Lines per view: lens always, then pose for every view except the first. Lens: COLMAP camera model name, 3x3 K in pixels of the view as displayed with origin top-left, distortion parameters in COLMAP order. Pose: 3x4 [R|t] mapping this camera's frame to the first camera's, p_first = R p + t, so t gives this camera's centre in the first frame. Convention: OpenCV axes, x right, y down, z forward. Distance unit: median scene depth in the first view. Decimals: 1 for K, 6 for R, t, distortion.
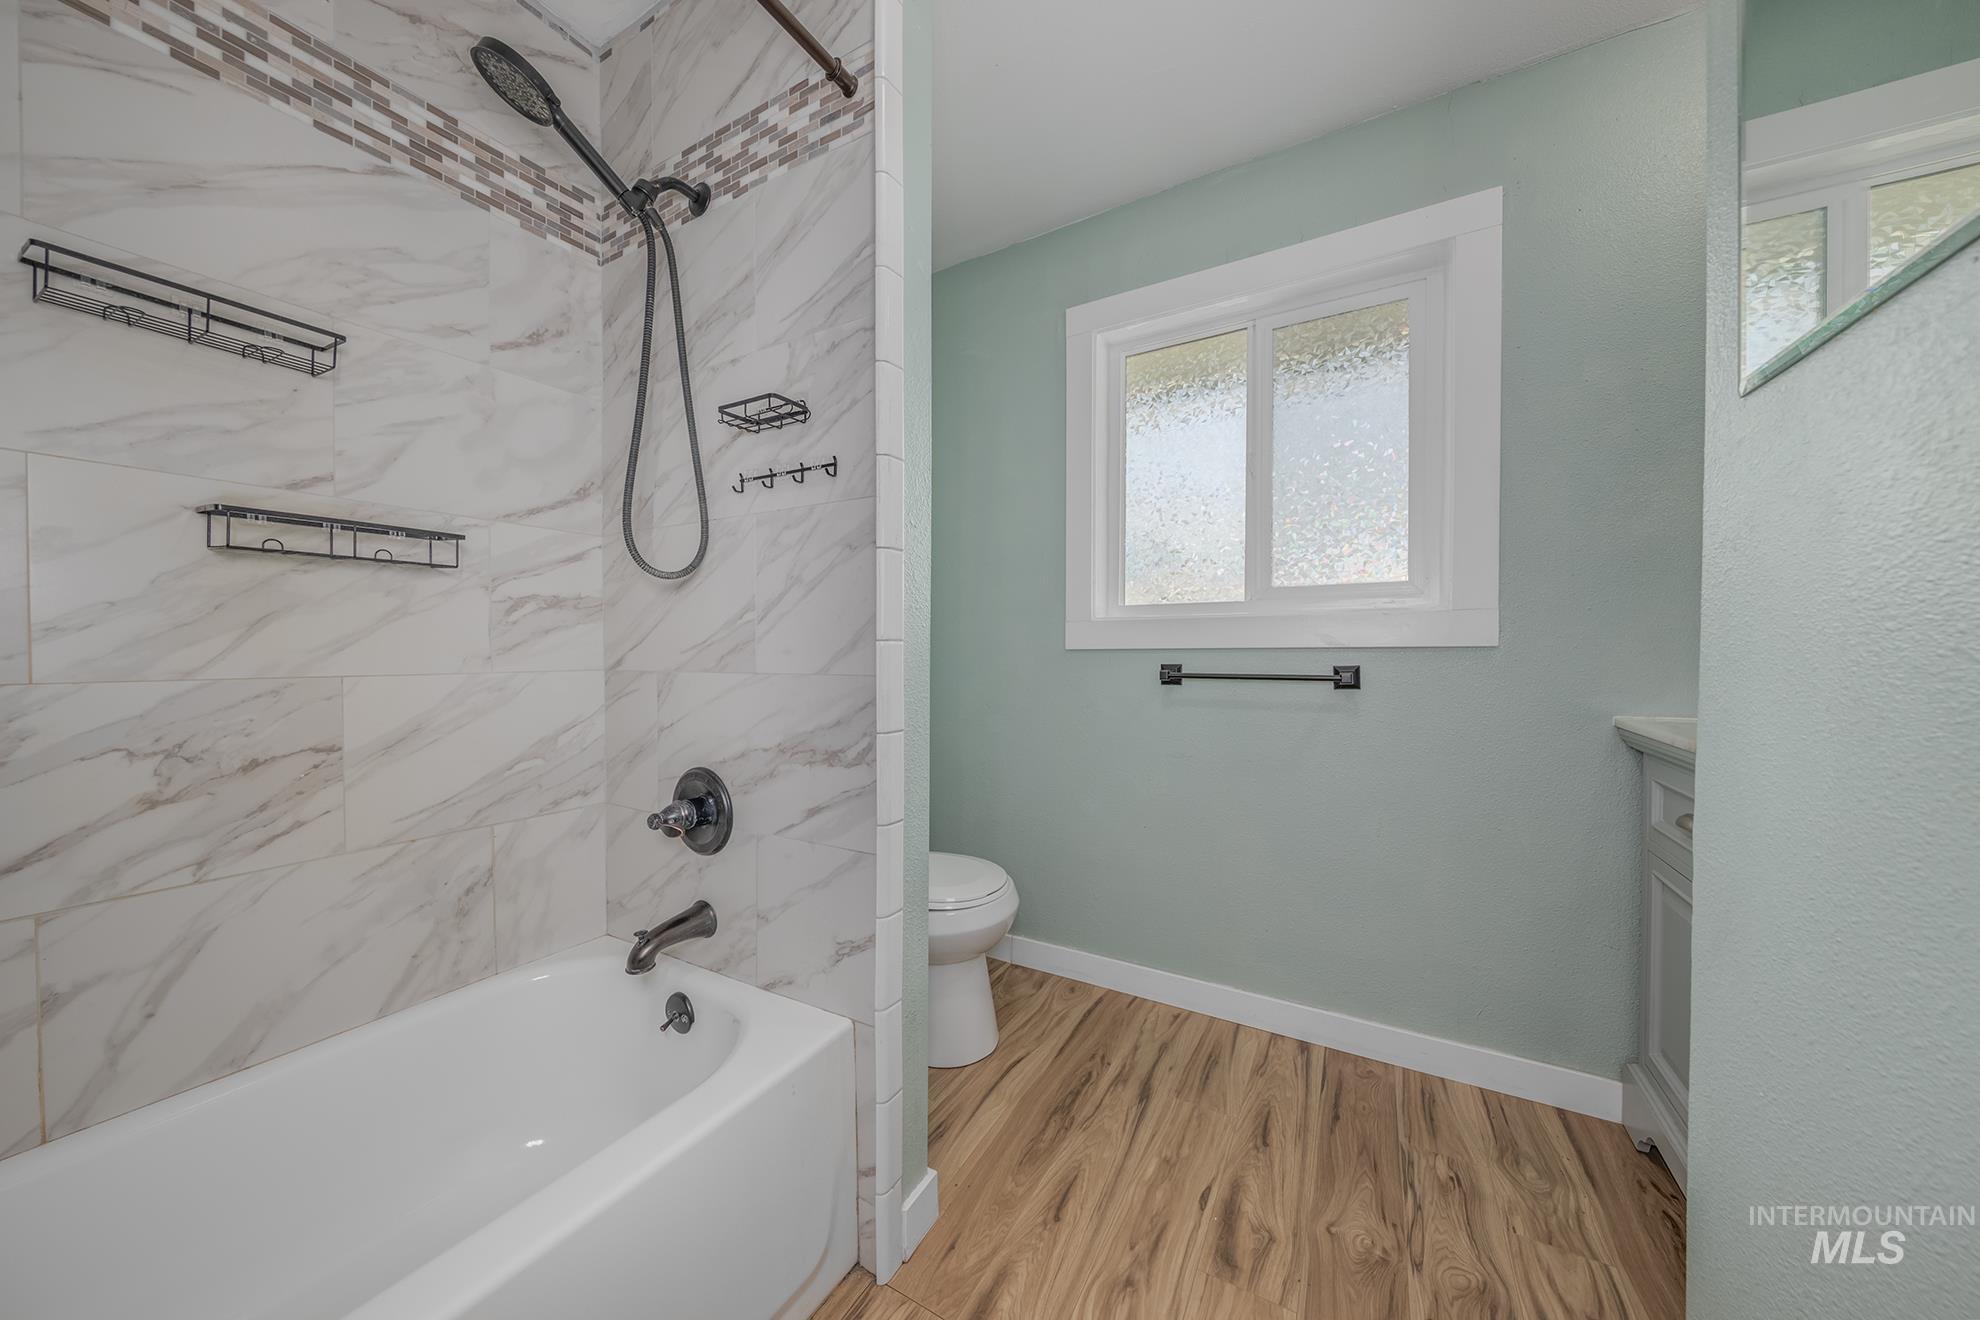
lens RADIAL K [[649.2, 0, 996.5], [0, 649.2, 658.7], [0, 0, 1]] dist [0.000282, -0.000383]
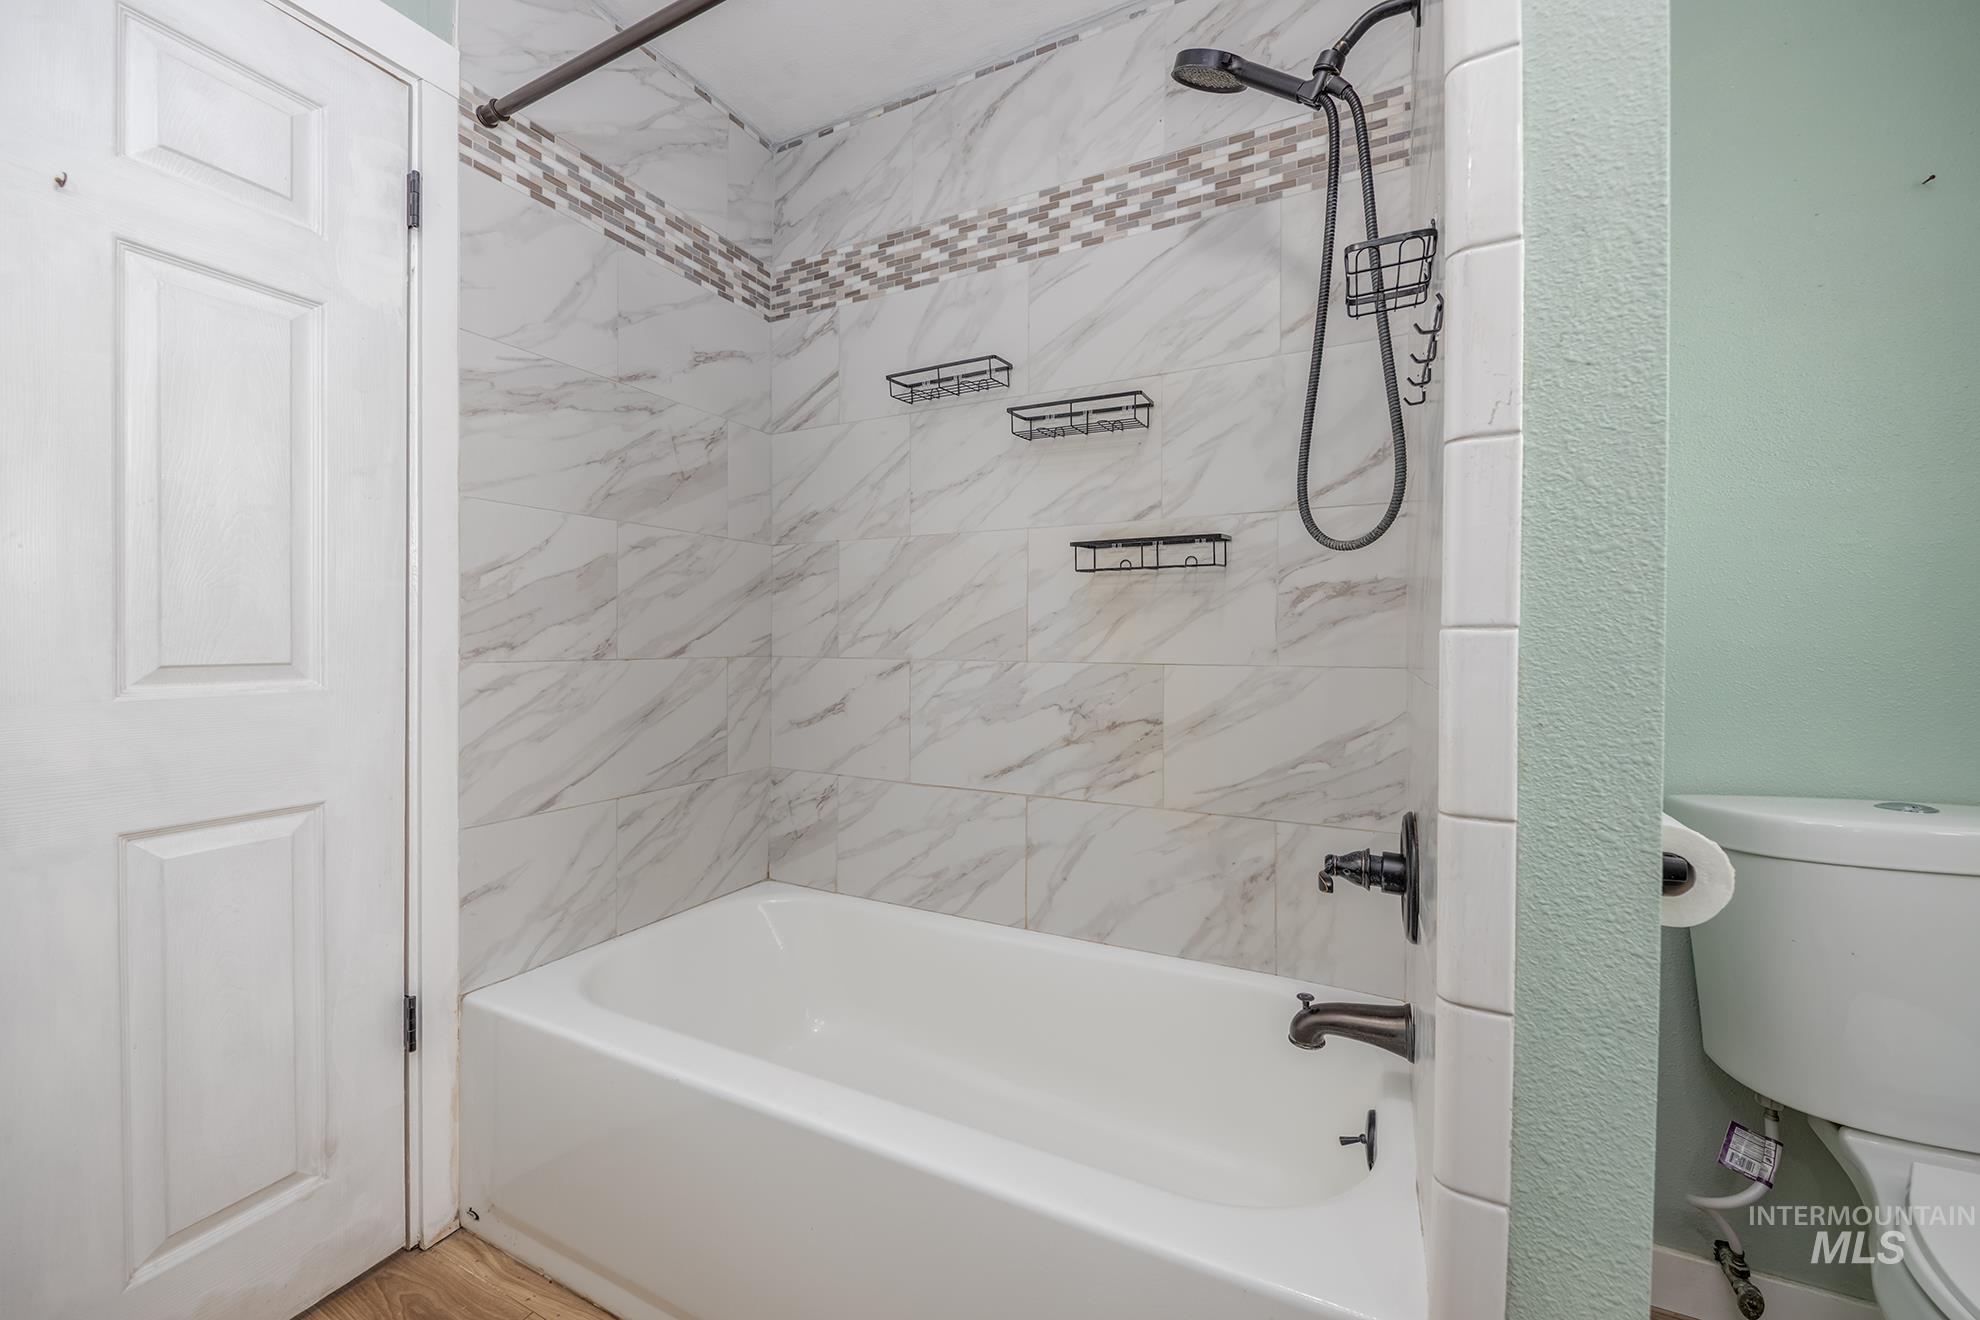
lens RADIAL K [[719.0, 0, 991.3], [0, 719.0, 644.6], [0, 0, 1]] dist [0.003213, 0.000131]
pose [[0.084910, 0.007269, -0.996362, 0.317353], [-0.015939, 0.999855, 0.005936, -0.012387], [0.996261, 0.015377, 0.085014, 0.557259]]
